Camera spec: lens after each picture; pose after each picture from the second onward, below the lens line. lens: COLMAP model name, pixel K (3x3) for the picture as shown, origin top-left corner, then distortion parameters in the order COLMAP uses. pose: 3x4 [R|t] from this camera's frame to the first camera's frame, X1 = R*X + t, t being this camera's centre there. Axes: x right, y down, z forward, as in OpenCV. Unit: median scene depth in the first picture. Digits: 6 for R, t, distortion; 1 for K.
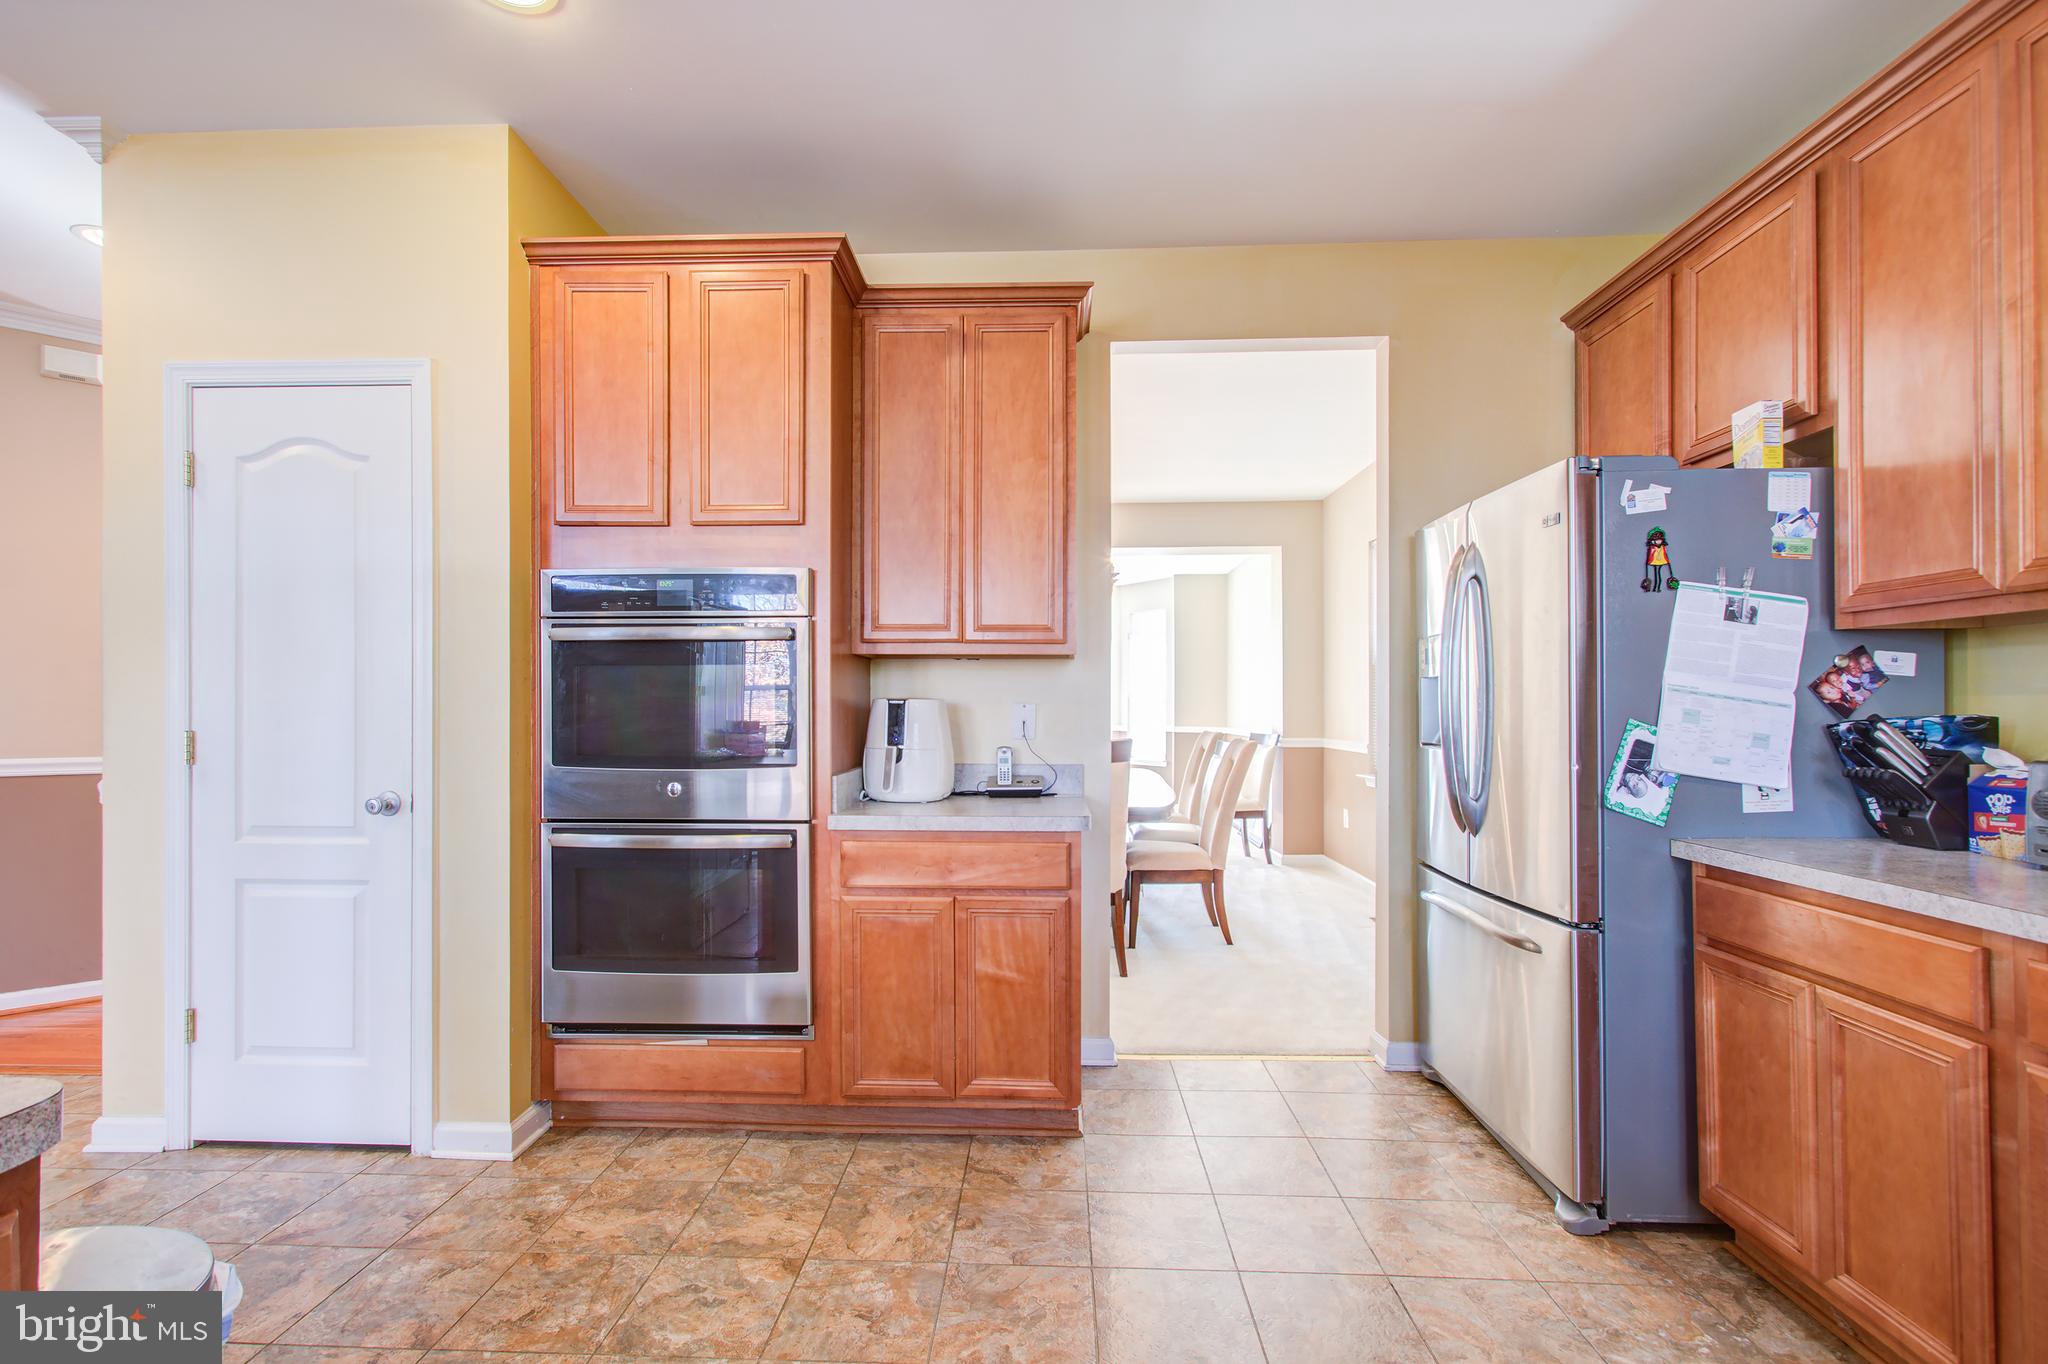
lens RADIAL K [[922.4, 0, 1026.6], [0, 922.4, 707.5], [0, 0, 1]] dist [0.004030, 0.001659]
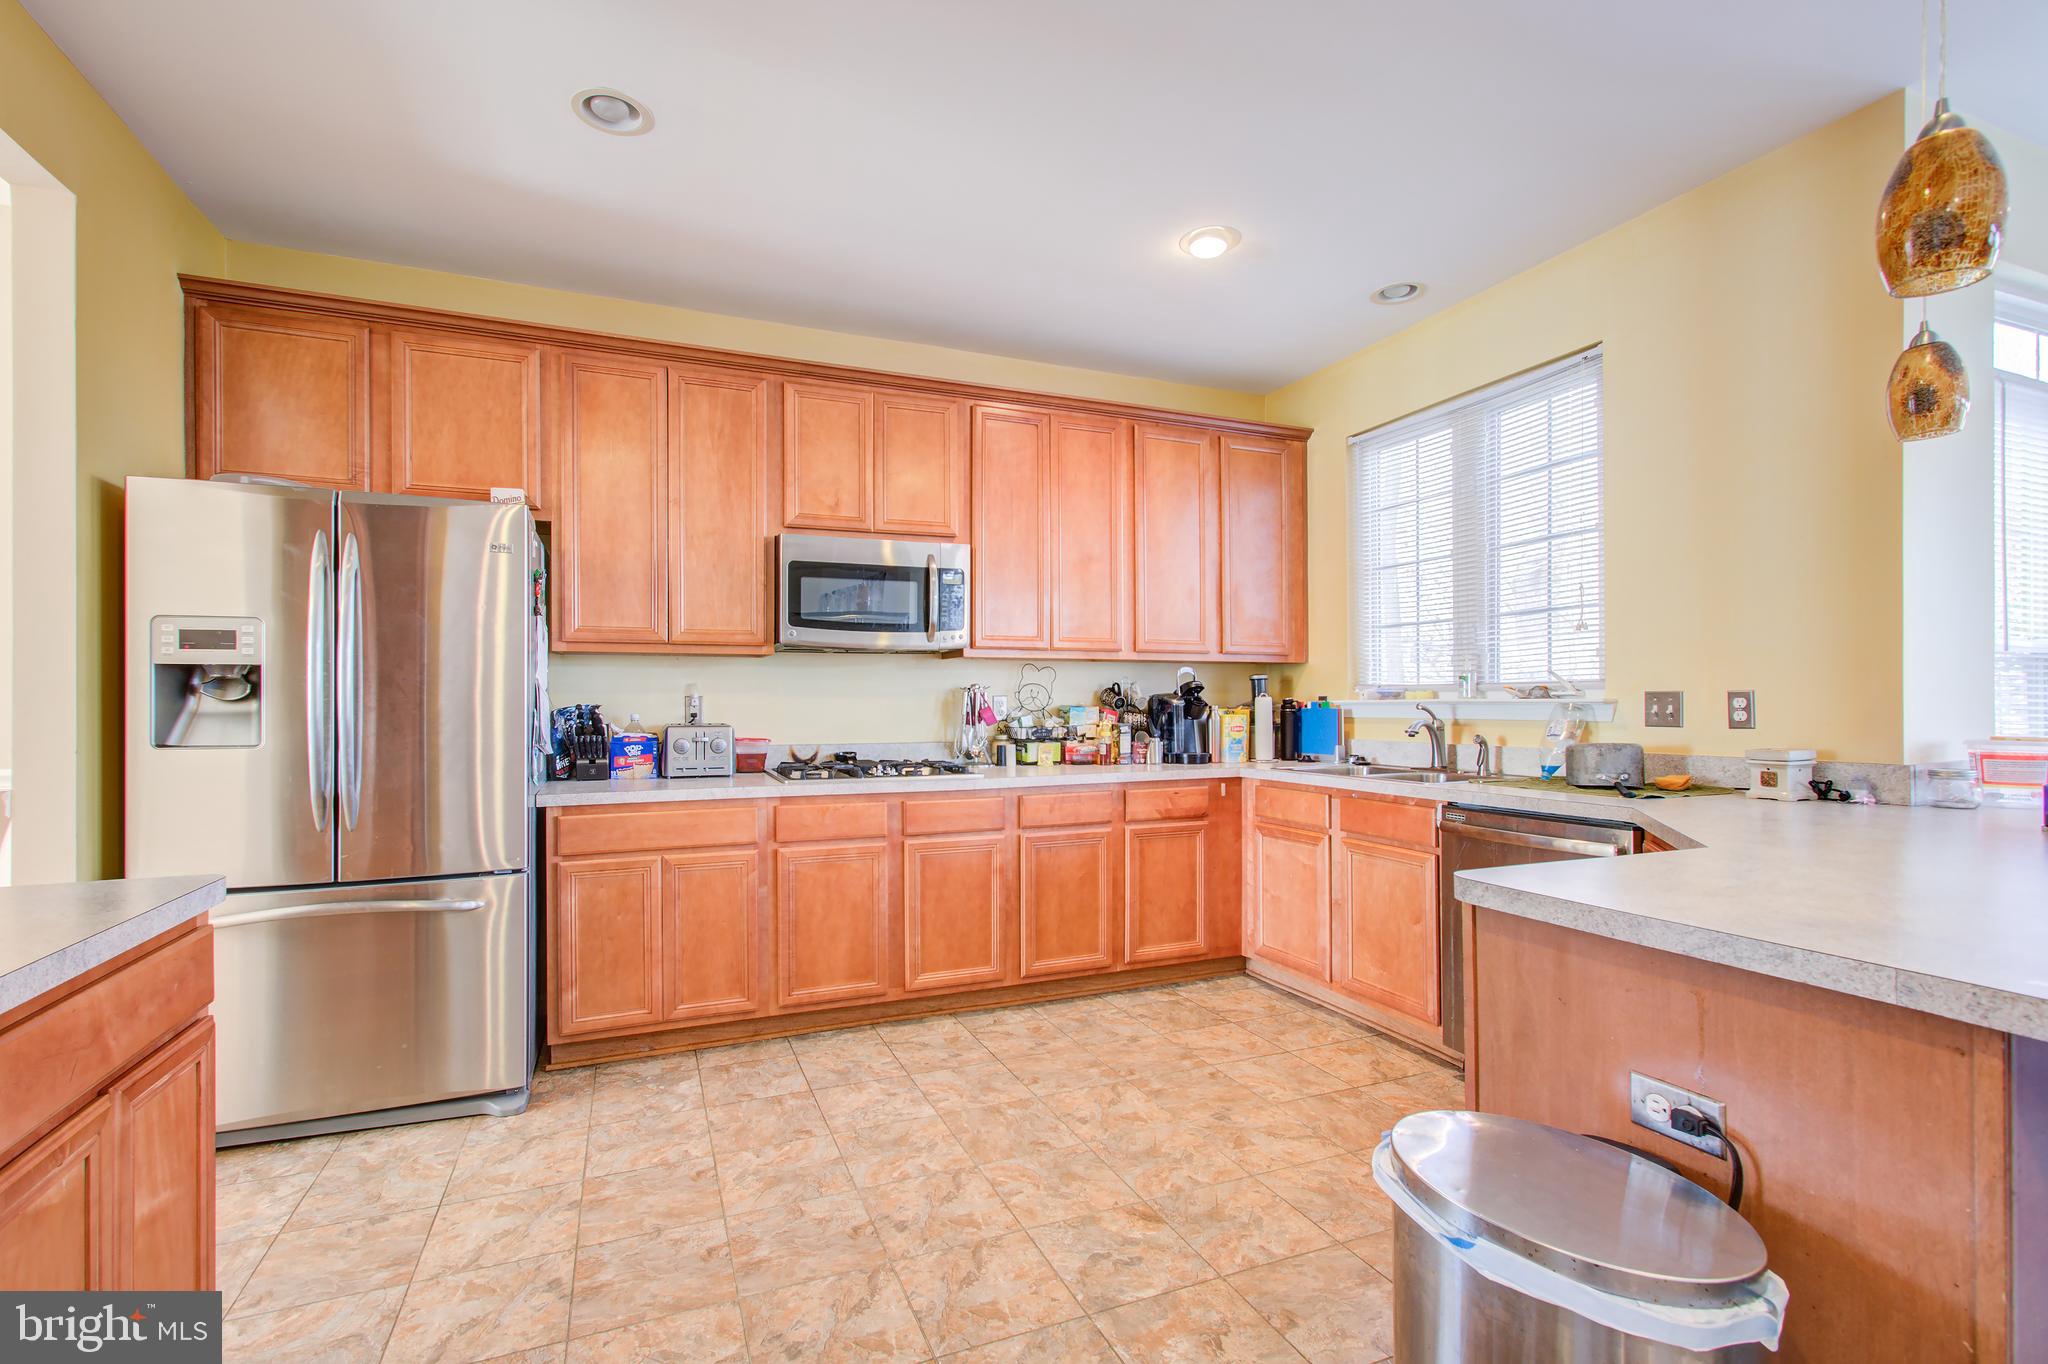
lens RADIAL K [[922.4, 0, 995.1], [0, 922.4, 693.9], [0, 0, 1]] dist [0.004030, 0.001659]
pose [[-0.406338, 0.009236, 0.913676, -0.854077], [-0.000603, 0.999946, -0.010376, 0.005337], [-0.913722, -0.004768, -0.406311, 0.940448]]
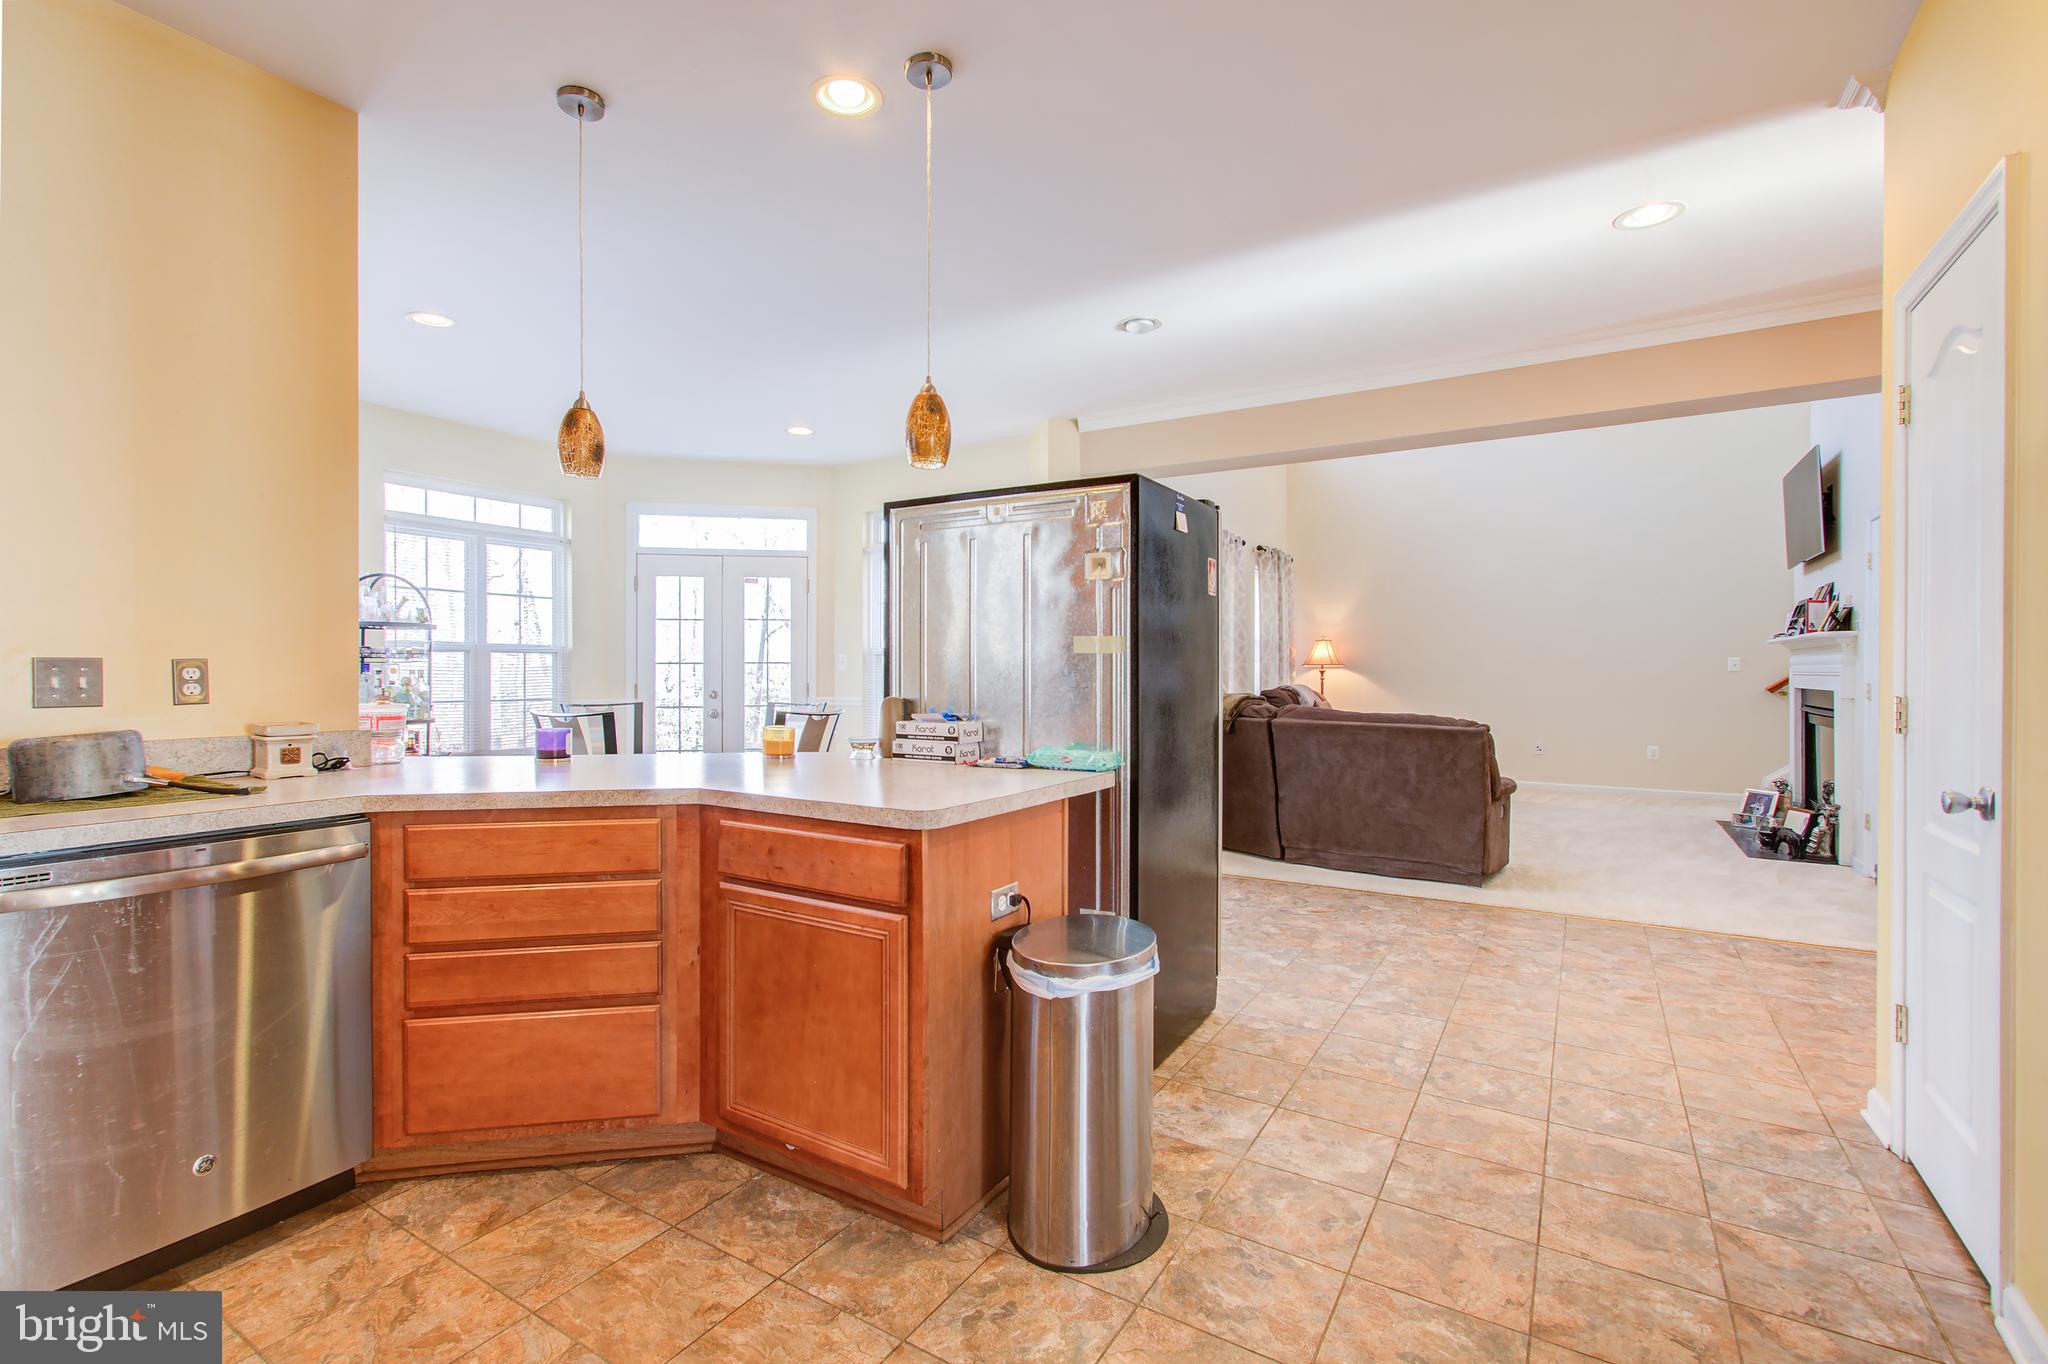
lens RADIAL K [[922.4, 0, 990.3], [0, 922.4, 675.6], [0, 0, 1]] dist [0.004030, 0.001659]
pose [[-0.506992, 0.001246, -0.861950, 0.384277], [0.000753, 0.999999, 0.001002, 0.005766], [0.861951, -0.000141, -0.506992, 0.830444]]
